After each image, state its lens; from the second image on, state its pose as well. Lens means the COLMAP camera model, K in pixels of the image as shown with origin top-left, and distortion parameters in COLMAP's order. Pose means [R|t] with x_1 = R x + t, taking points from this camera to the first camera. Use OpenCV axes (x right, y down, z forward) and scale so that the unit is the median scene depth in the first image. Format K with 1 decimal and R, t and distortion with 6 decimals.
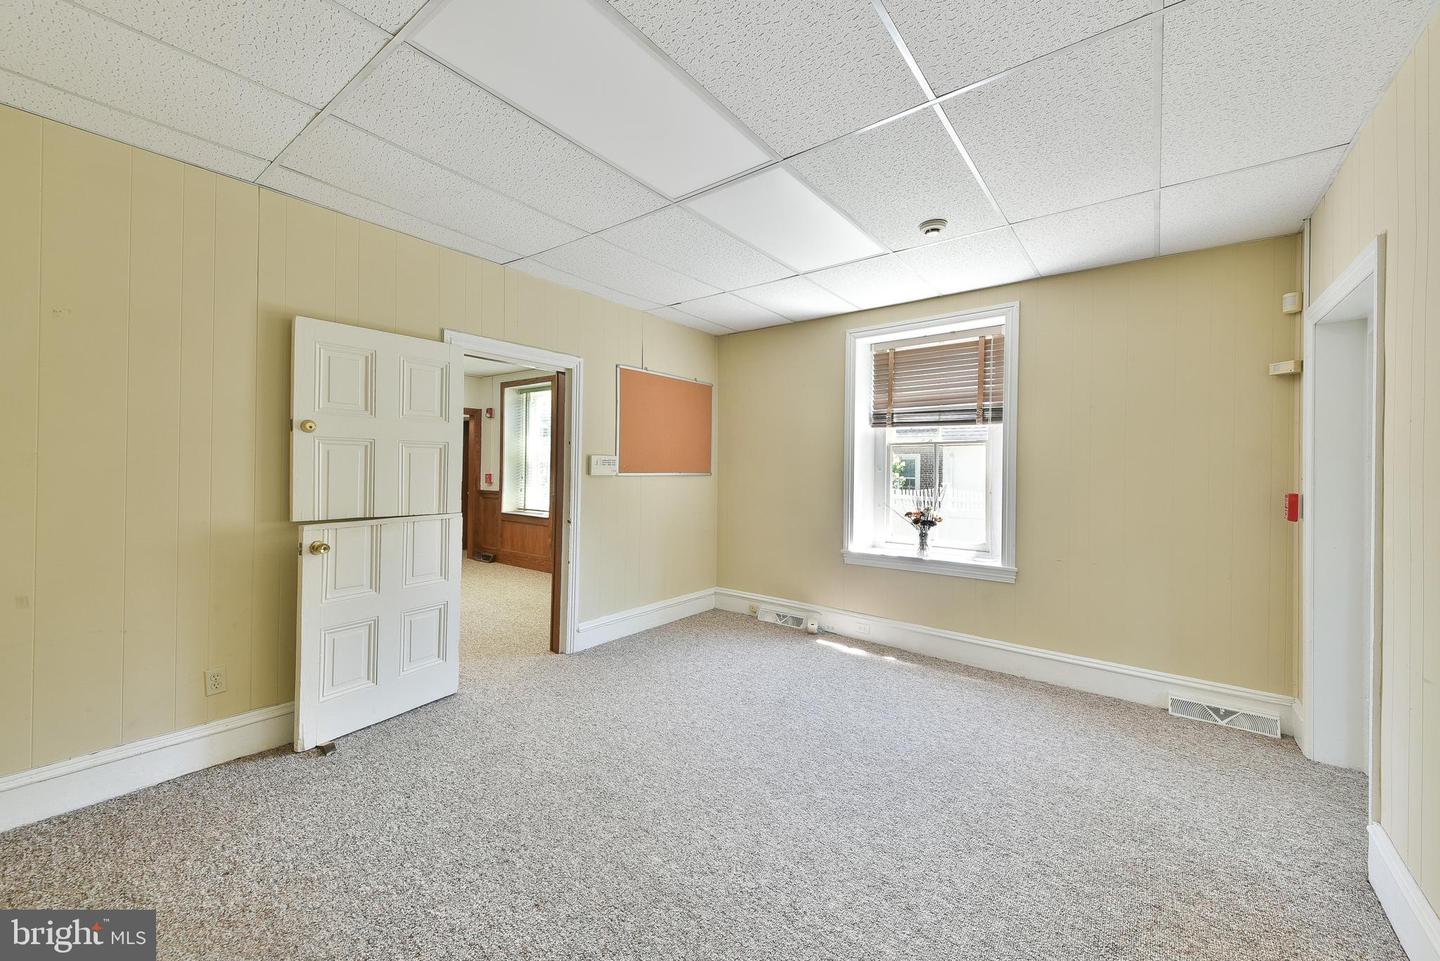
lens RADIAL K [[548.0, 0, 720.0], [0, 548.0, 480.5], [0, 0, 1]] dist [0.000165, -0.000020]
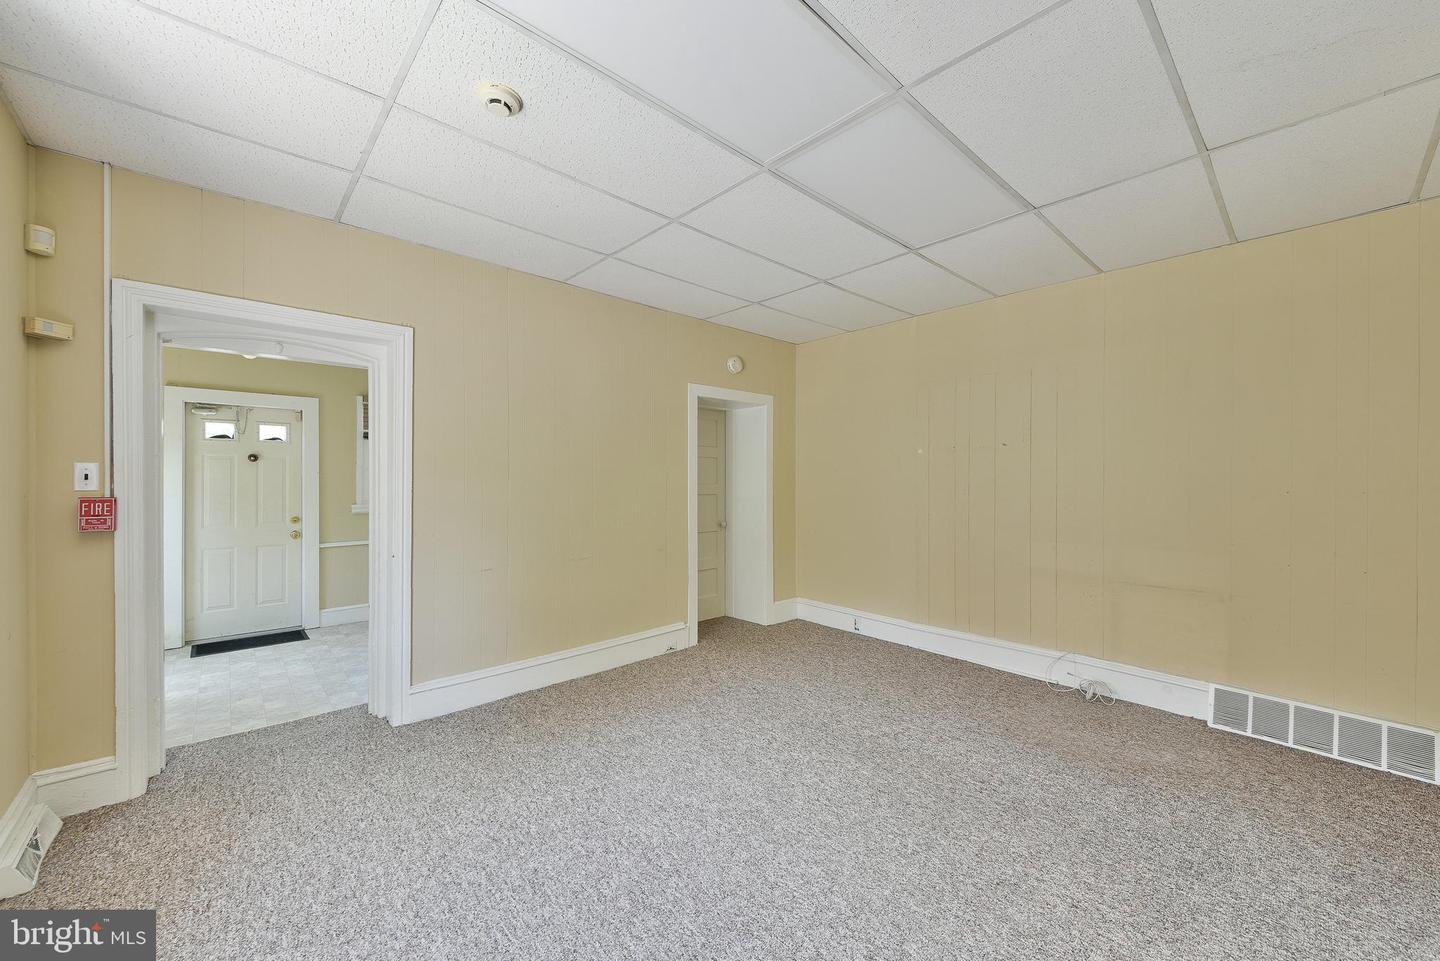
lens RADIAL K [[548.0, 0, 720.0], [0, 548.0, 480.5], [0, 0, 1]] dist [0.000165, -0.000020]
pose [[-0.987609, -0.013951, 0.156315, 0.007211], [-0.010764, 0.999717, 0.021218, -0.009958], [-0.156567, 0.019273, -0.987479, 0.578794]]
